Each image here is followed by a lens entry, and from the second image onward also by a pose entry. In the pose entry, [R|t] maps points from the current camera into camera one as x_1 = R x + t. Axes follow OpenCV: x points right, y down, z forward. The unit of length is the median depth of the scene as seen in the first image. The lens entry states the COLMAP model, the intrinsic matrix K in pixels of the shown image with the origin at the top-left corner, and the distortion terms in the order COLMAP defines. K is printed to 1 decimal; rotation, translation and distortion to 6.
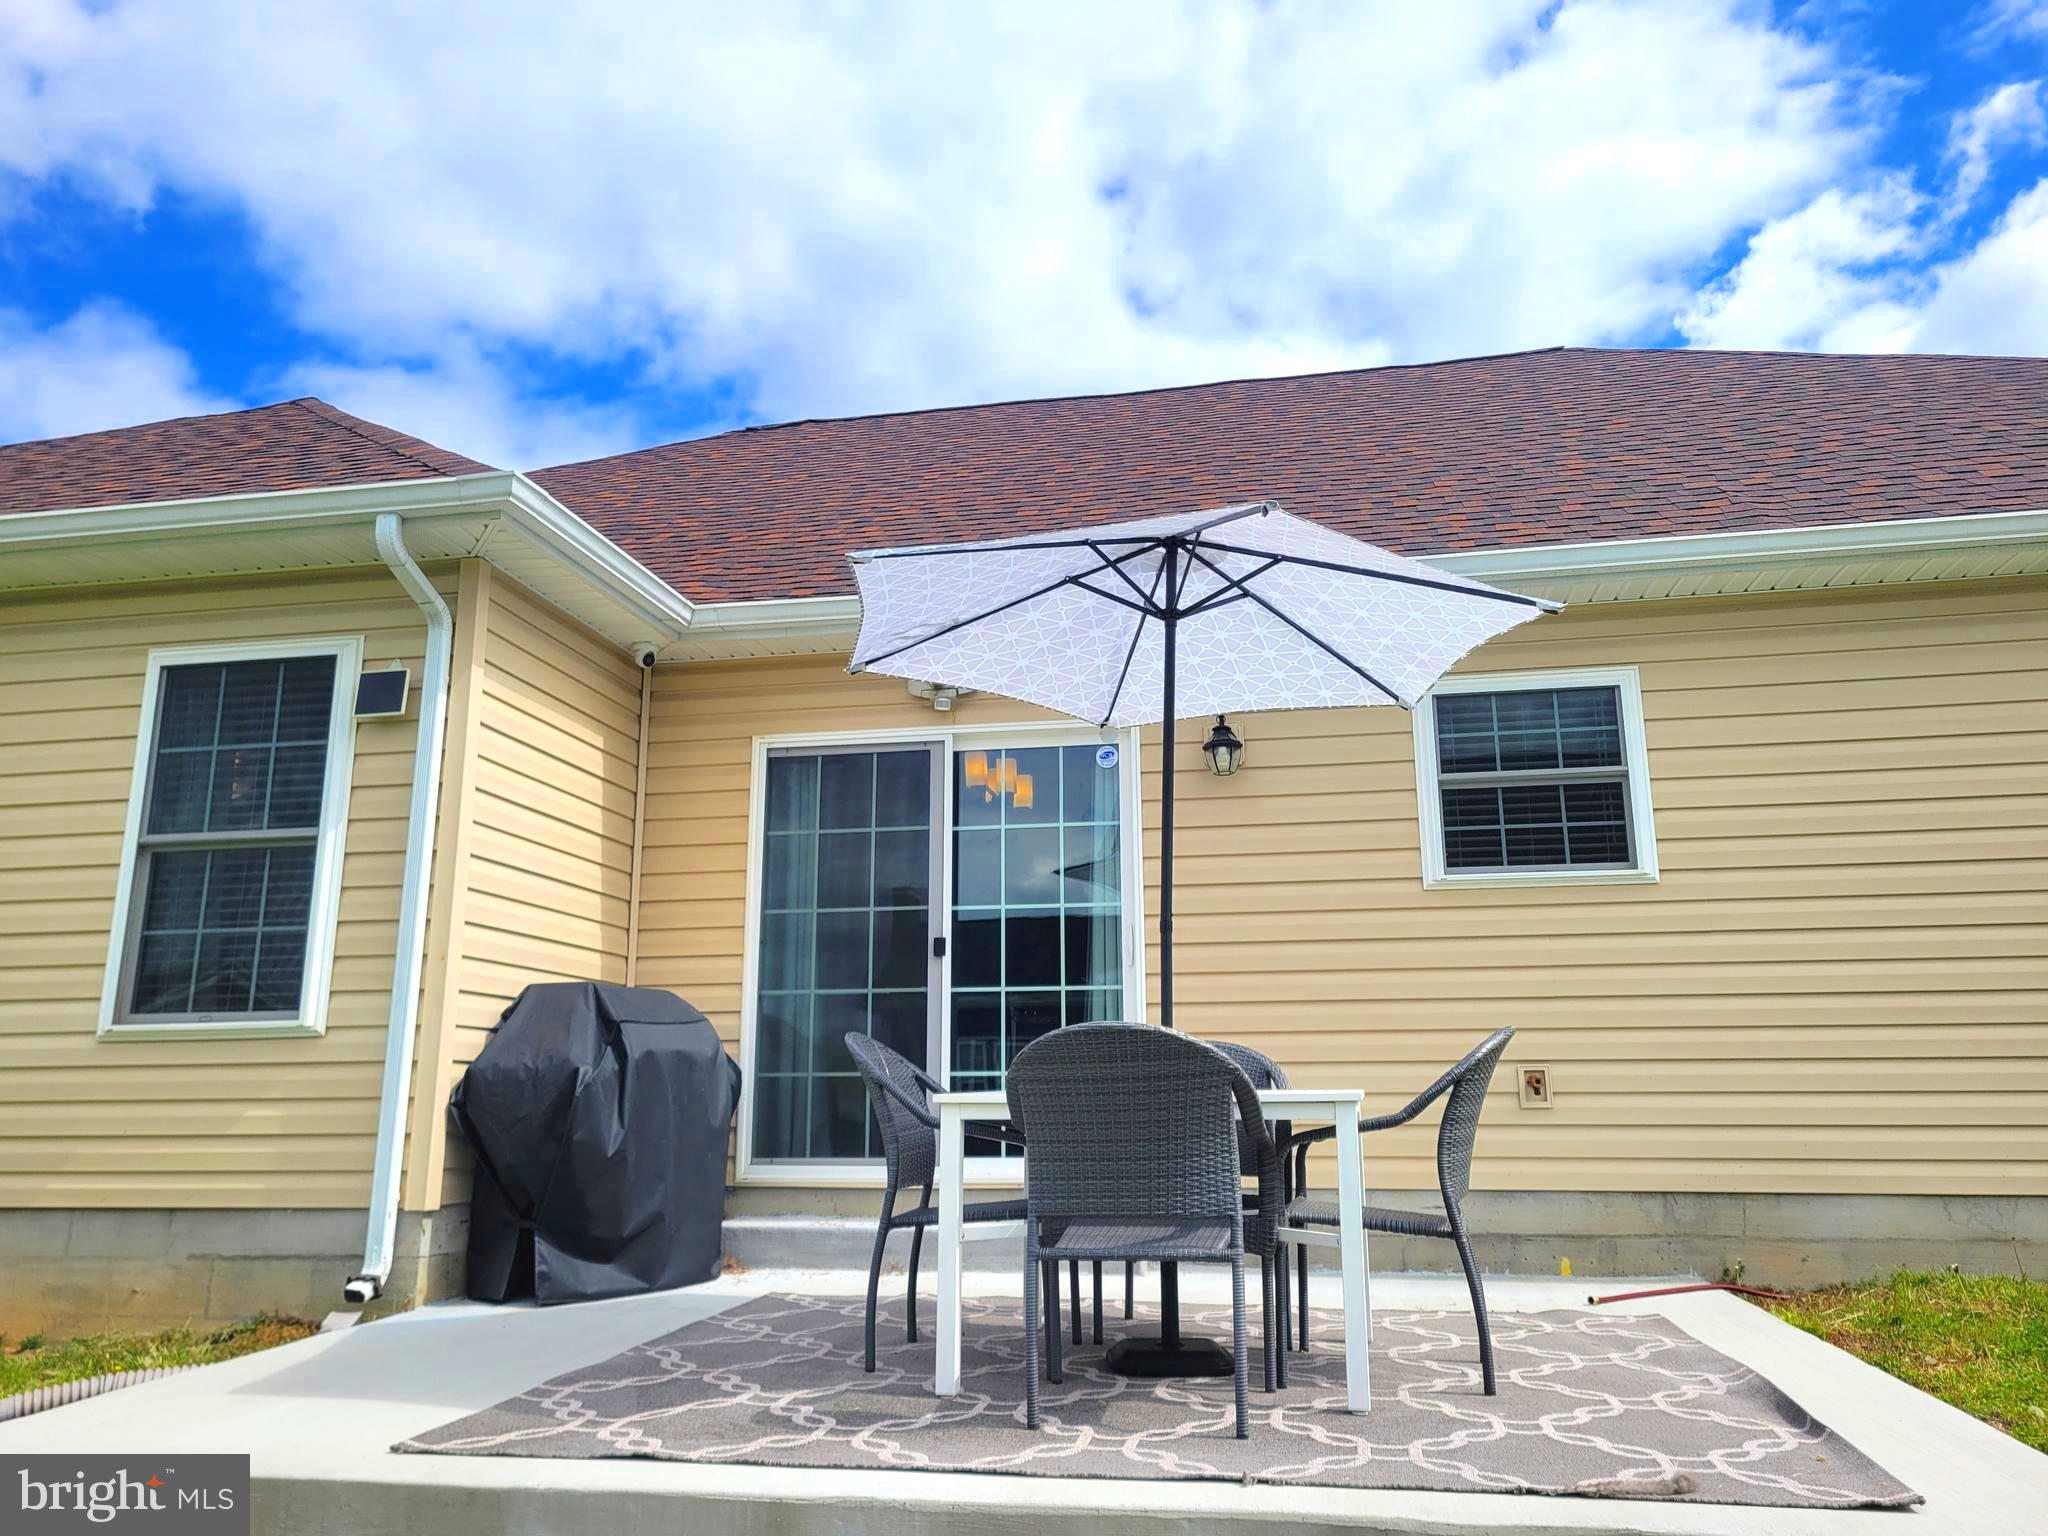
lens RADIAL K [[1533.5, 0, 1015.5], [0, 1533.5, 772.0], [0, 0, 1]] dist [0.061316, -0.043380]
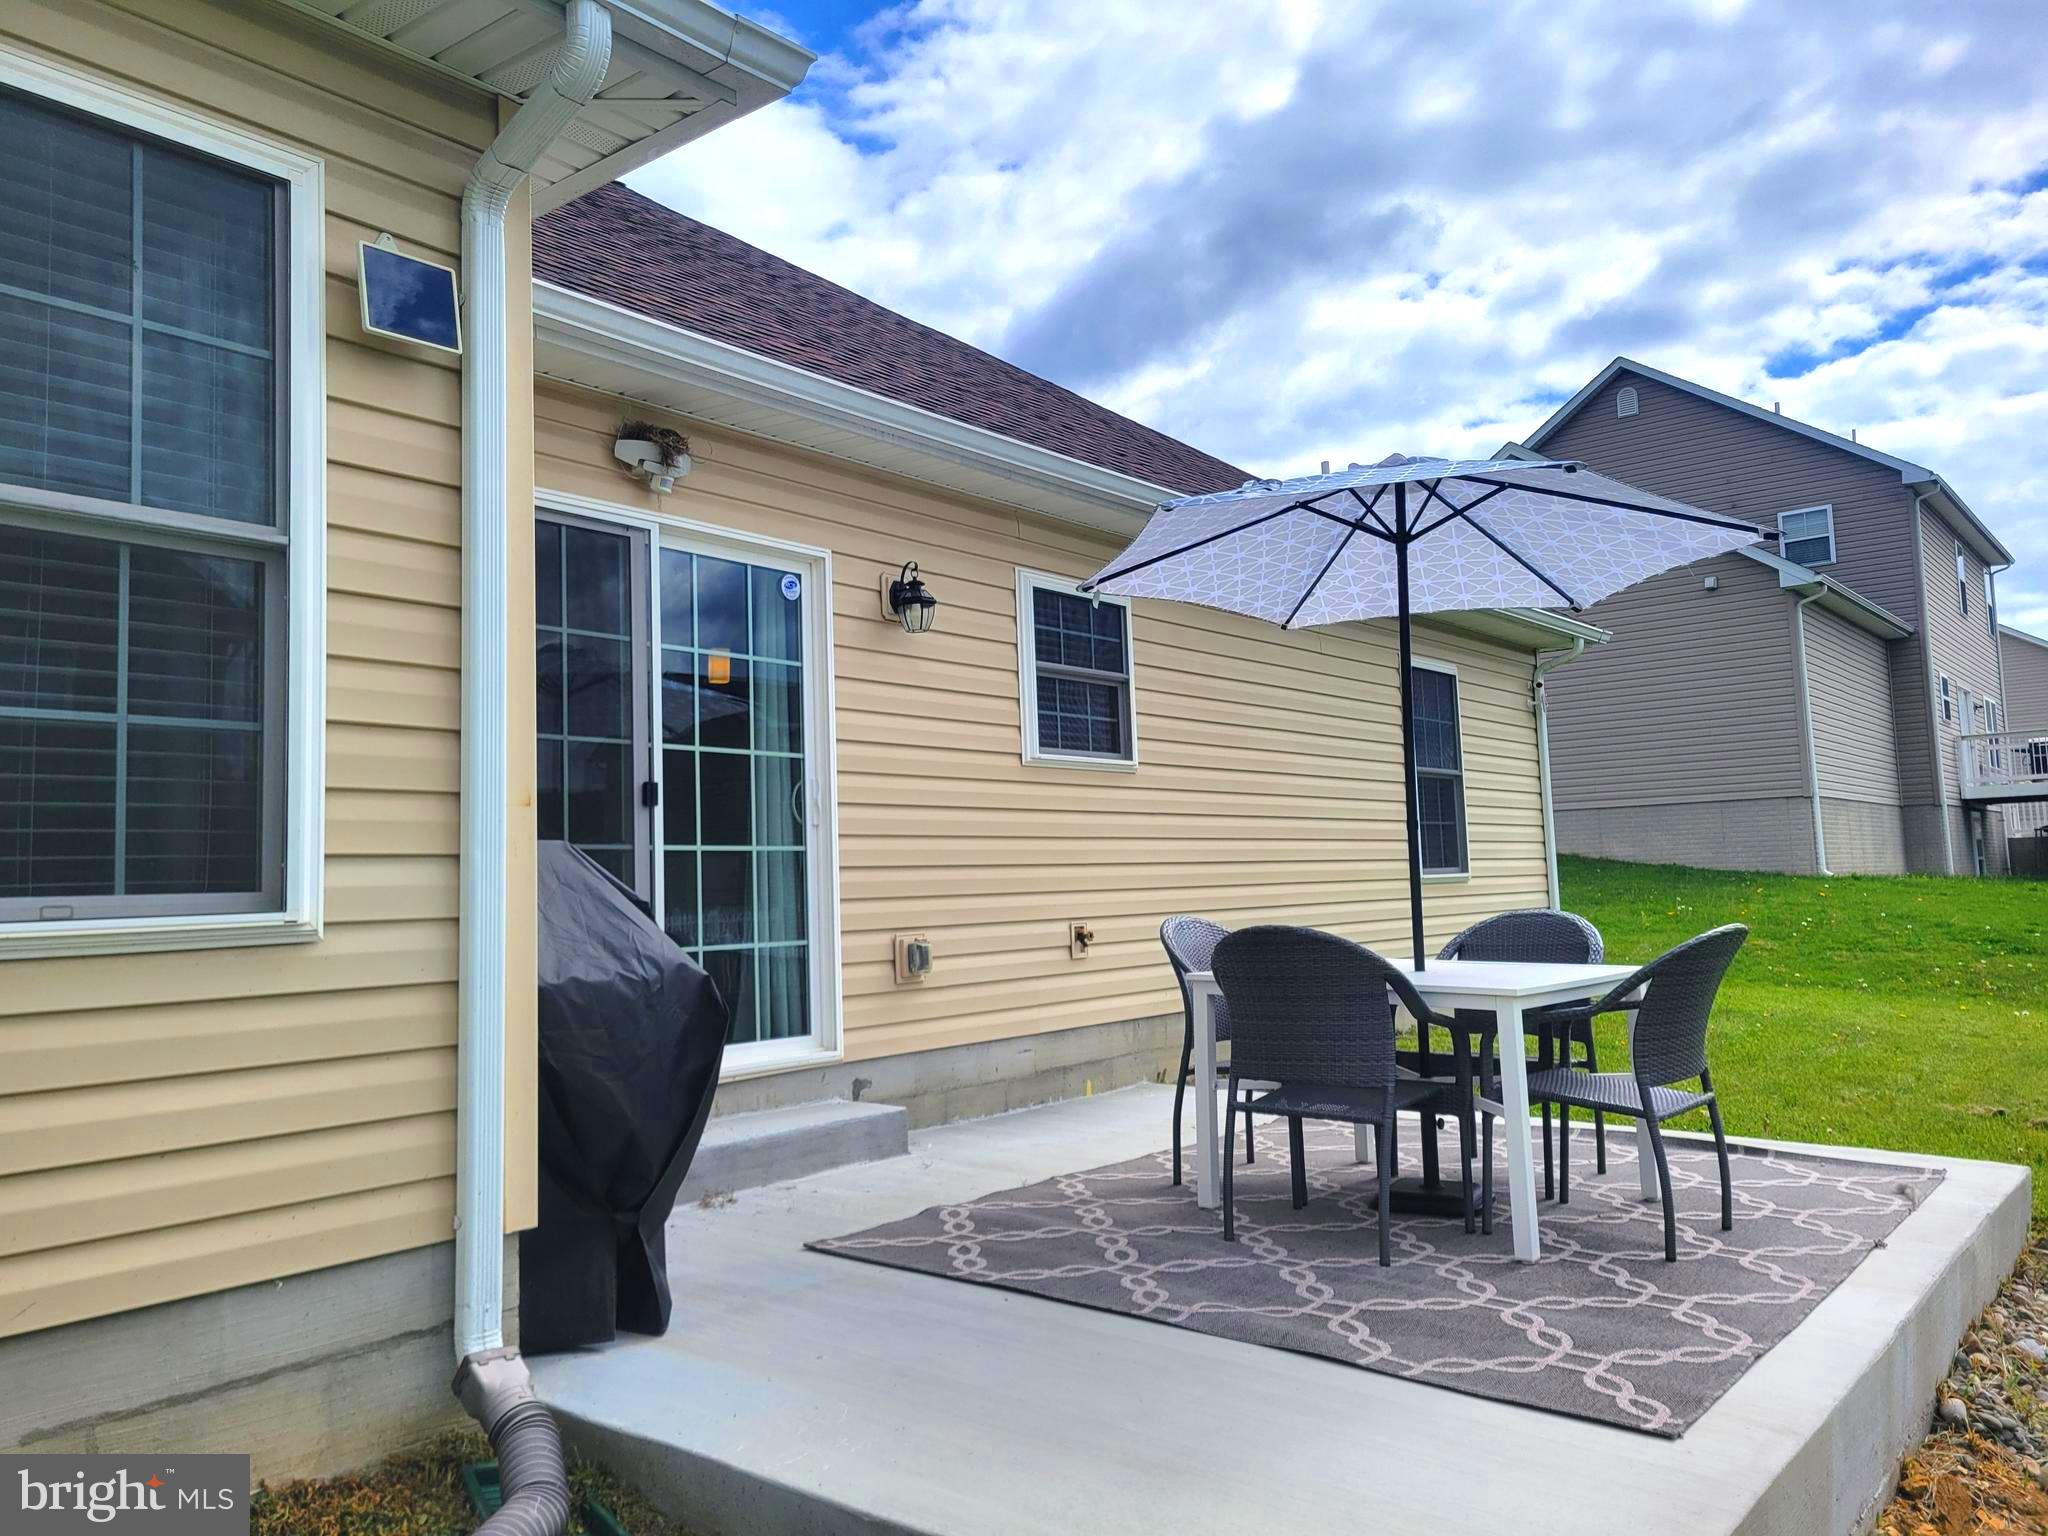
lens RADIAL K [[1524.4, 0, 996.8], [0, 1524.4, 756.7], [0, 0, 1]] dist [0.058737, -0.036355]
pose [[0.482576, 0.067166, 0.873275, -0.724469], [-0.164730, 0.986222, 0.015178, 0.060100], [-0.860224, -0.151179, 0.486991, 0.521260]]
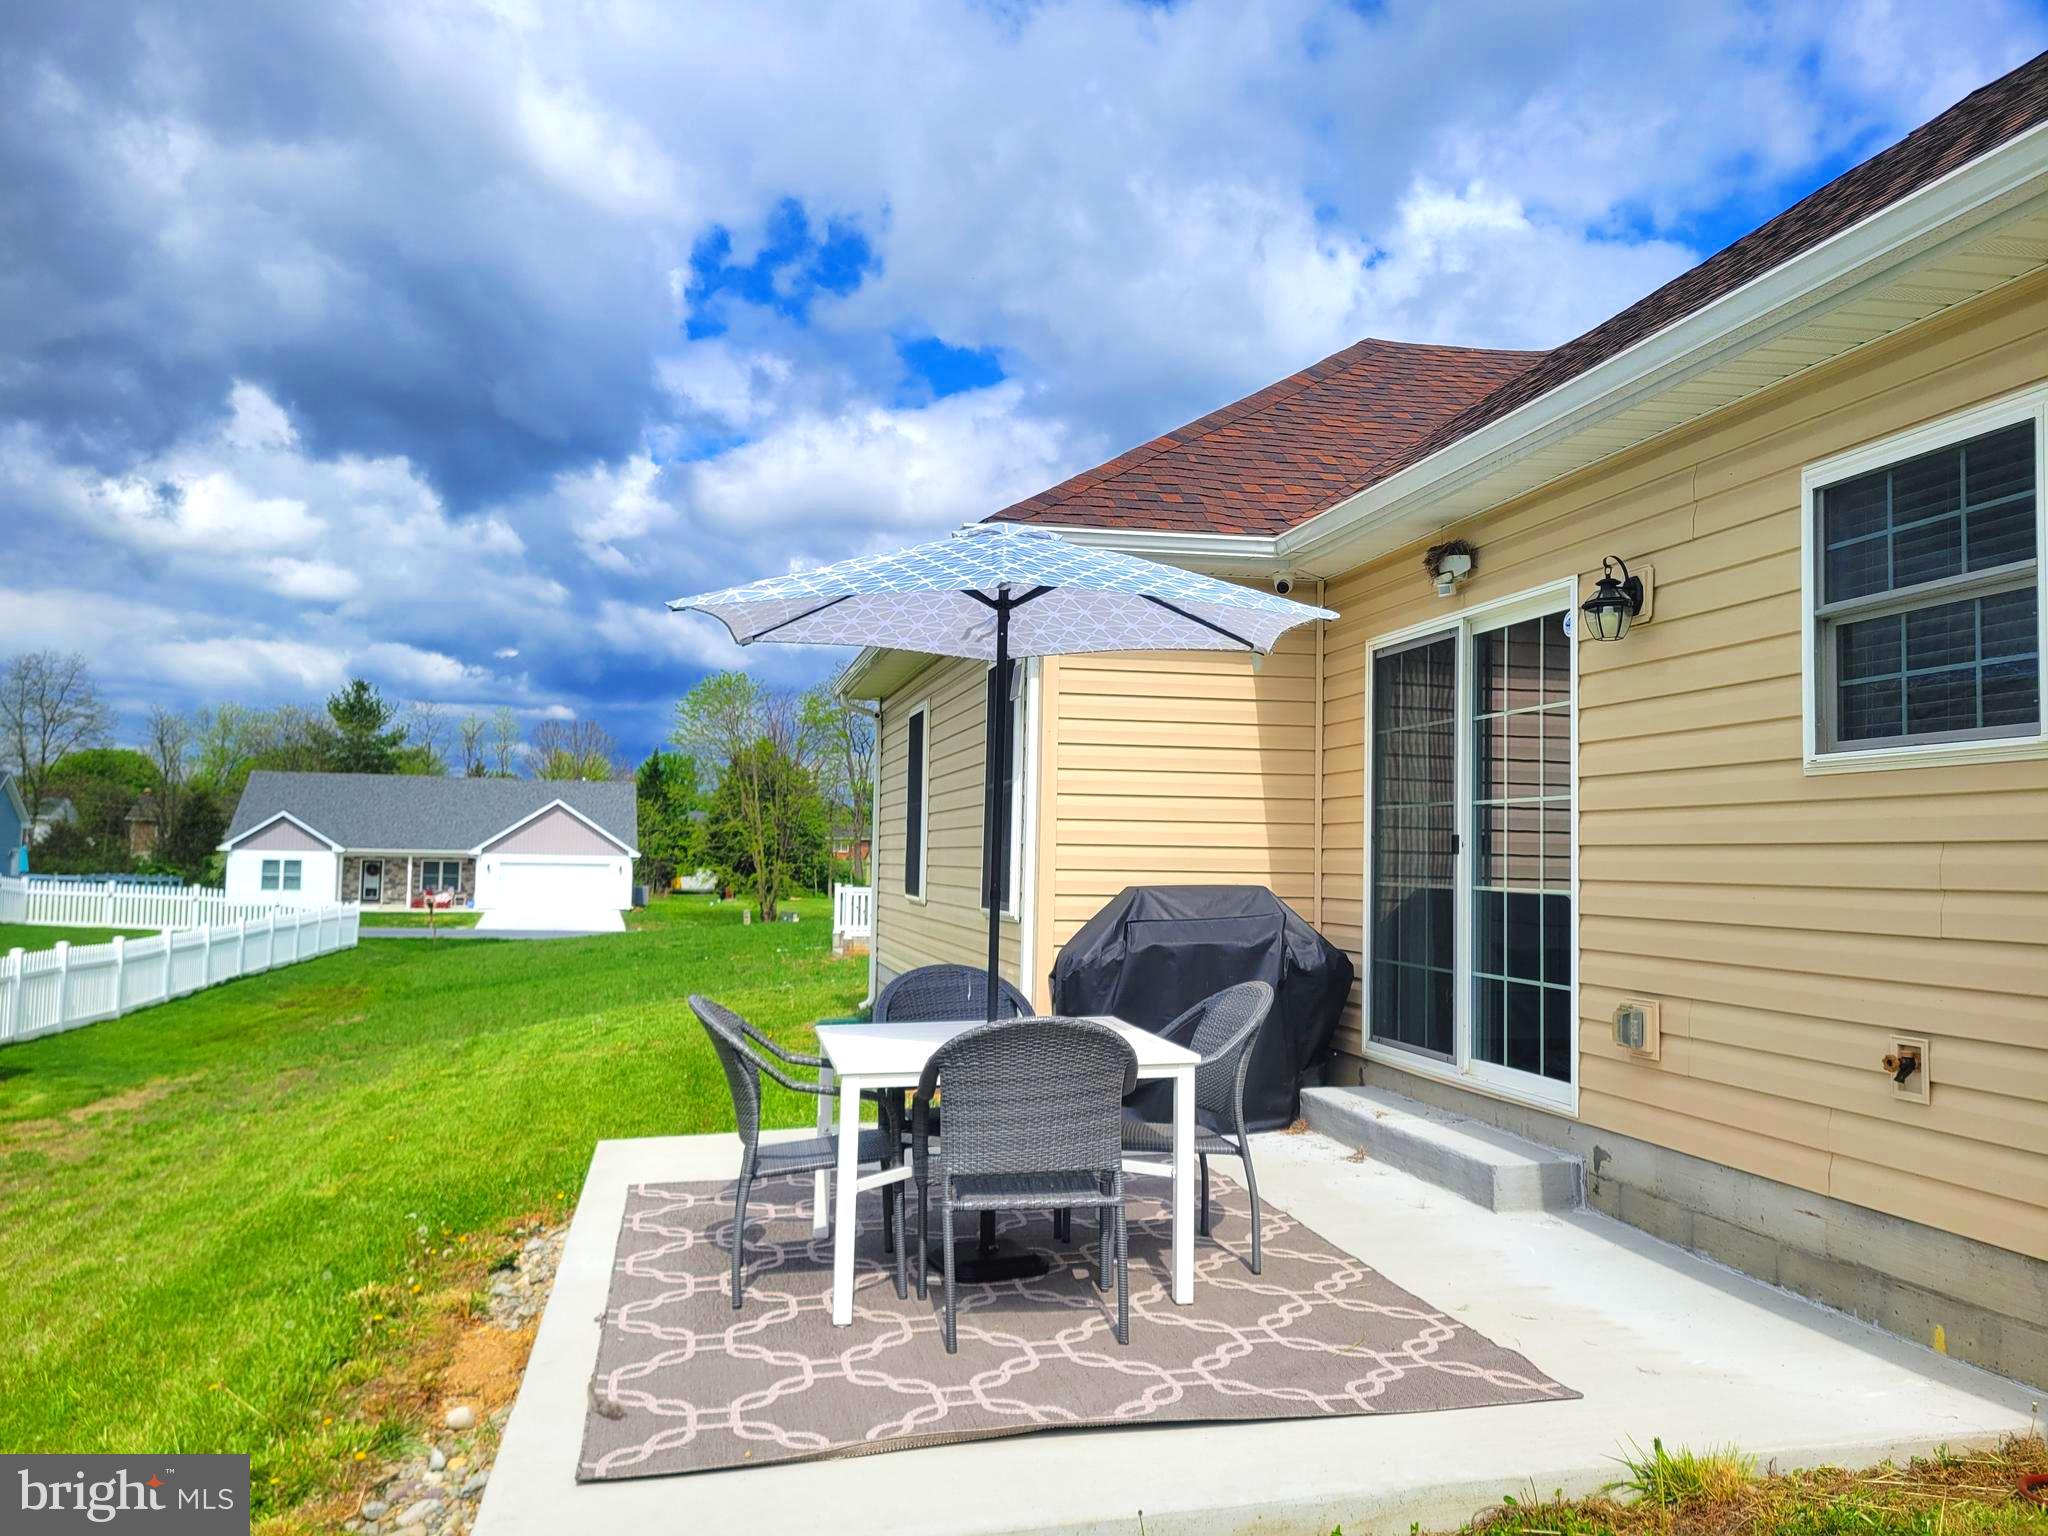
lens RADIAL K [[1541.1, 0, 988.0], [0, 1541.1, 778.3], [0, 0, 1]] dist [0.036744, -0.008750]
pose [[0.379079, -0.038471, -0.924564, 0.827183], [0.185044, 0.982107, 0.035004, -0.018037], [0.906674, -0.184354, 0.379415, 0.413499]]
